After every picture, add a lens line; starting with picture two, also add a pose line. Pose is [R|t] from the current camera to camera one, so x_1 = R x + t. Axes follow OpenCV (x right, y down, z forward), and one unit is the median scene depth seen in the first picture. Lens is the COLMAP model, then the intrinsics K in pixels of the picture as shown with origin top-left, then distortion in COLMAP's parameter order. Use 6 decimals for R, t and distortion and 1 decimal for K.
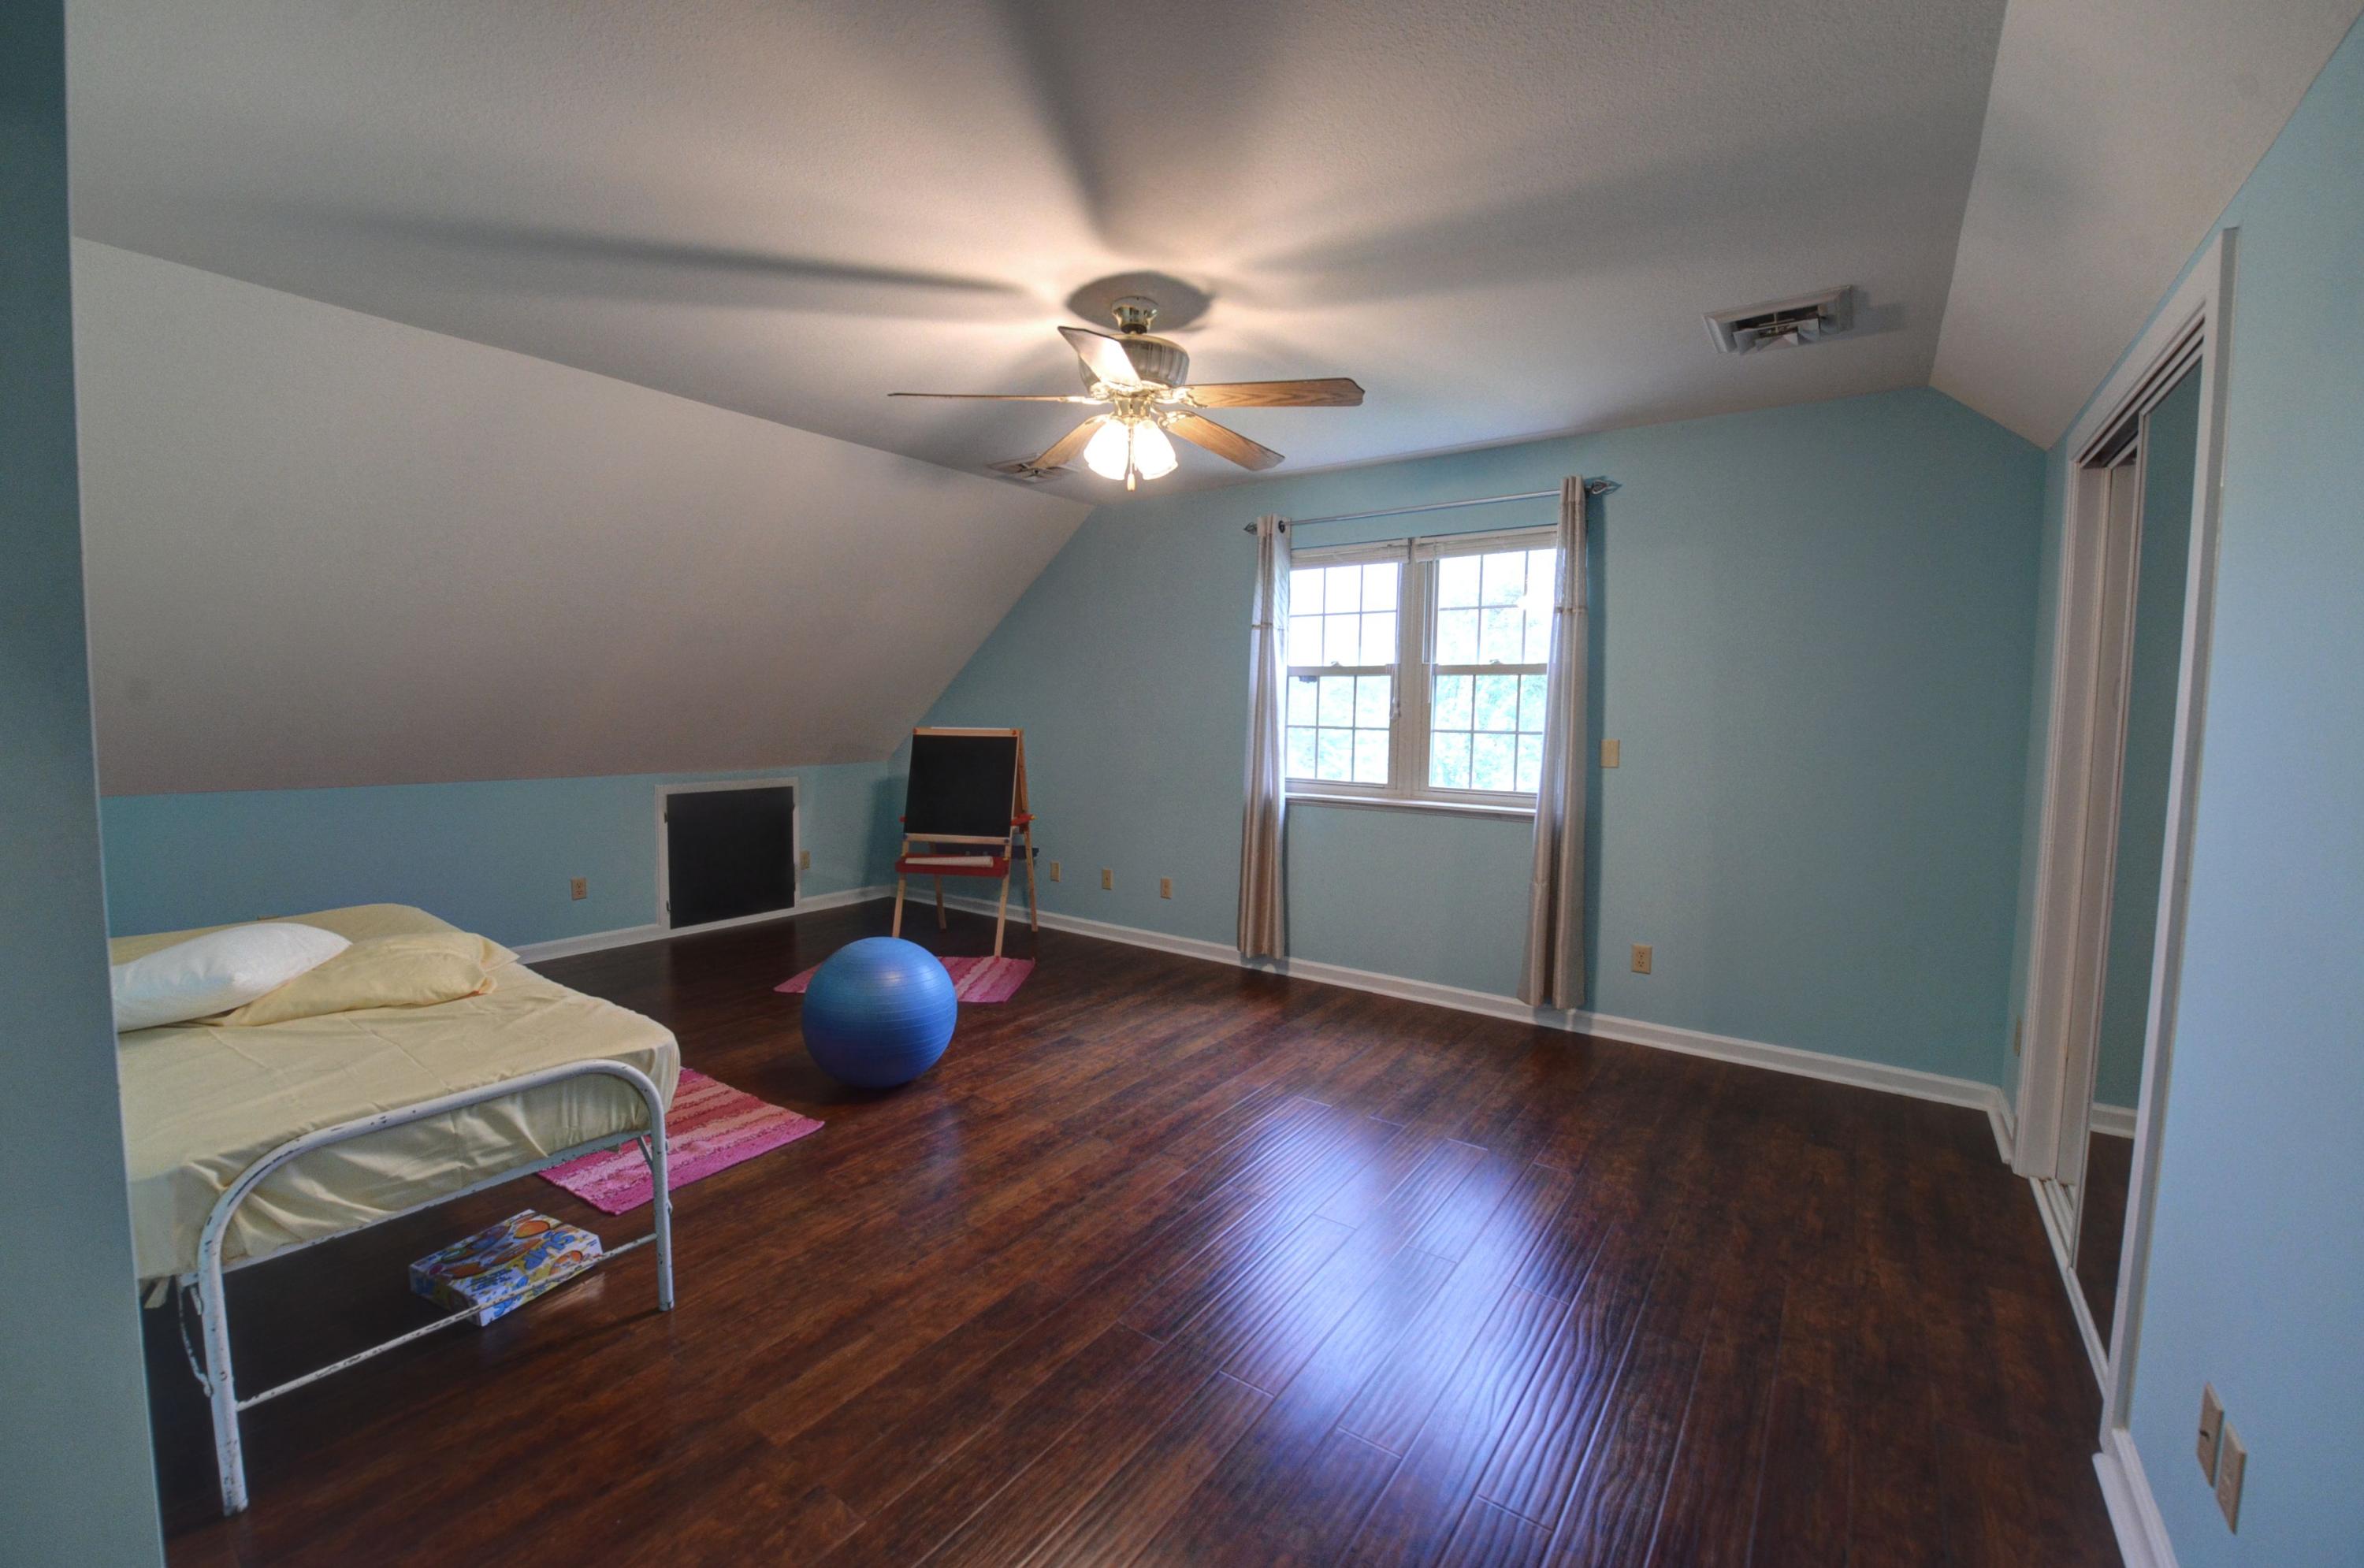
lens RADIAL K [[954.7, 0, 1170.0], [0, 954.7, 783.4], [0, 0, 1]] dist [-0.021718, -0.000068]
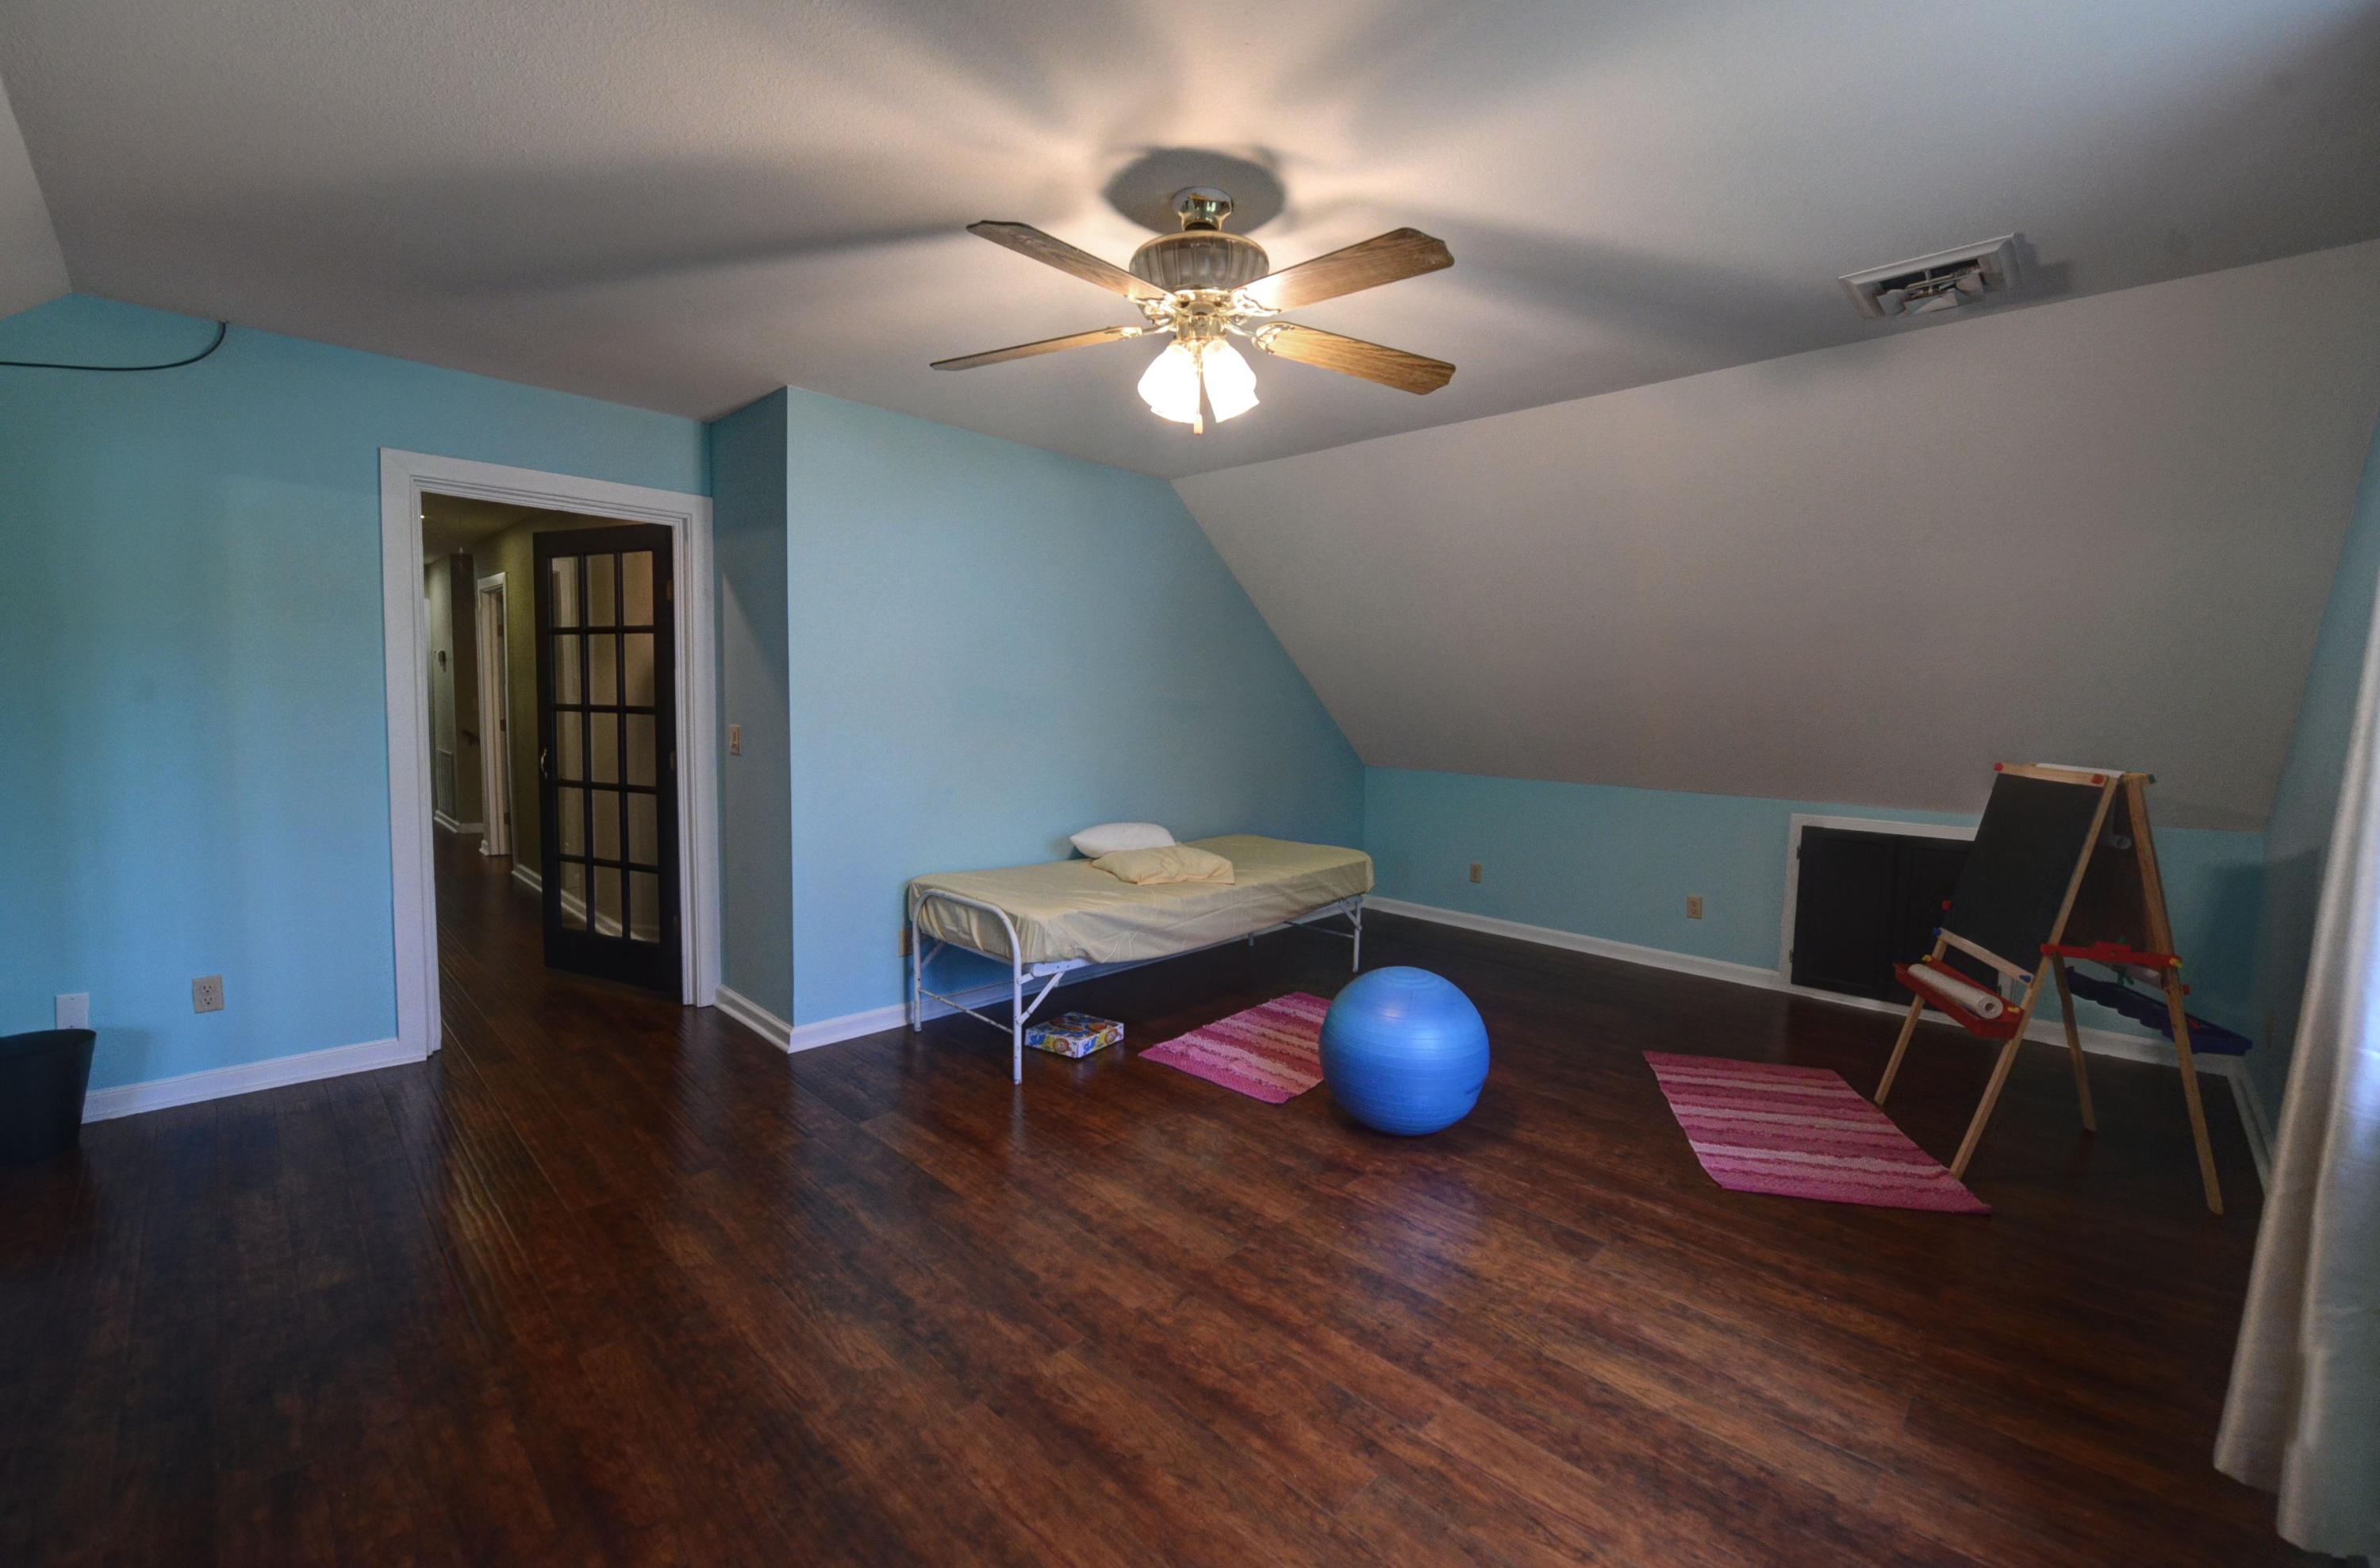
lens RADIAL K [[956.3, 0, 1191.3], [0, 956.3, 774.5], [0, 0, 1]] dist [-0.016268, -0.003977]
pose [[-0.143051, 0.061827, -0.987782, 0.605630], [-0.102577, 0.991746, 0.076930, -0.068631], [0.984385, 0.112328, -0.135528, 0.899589]]
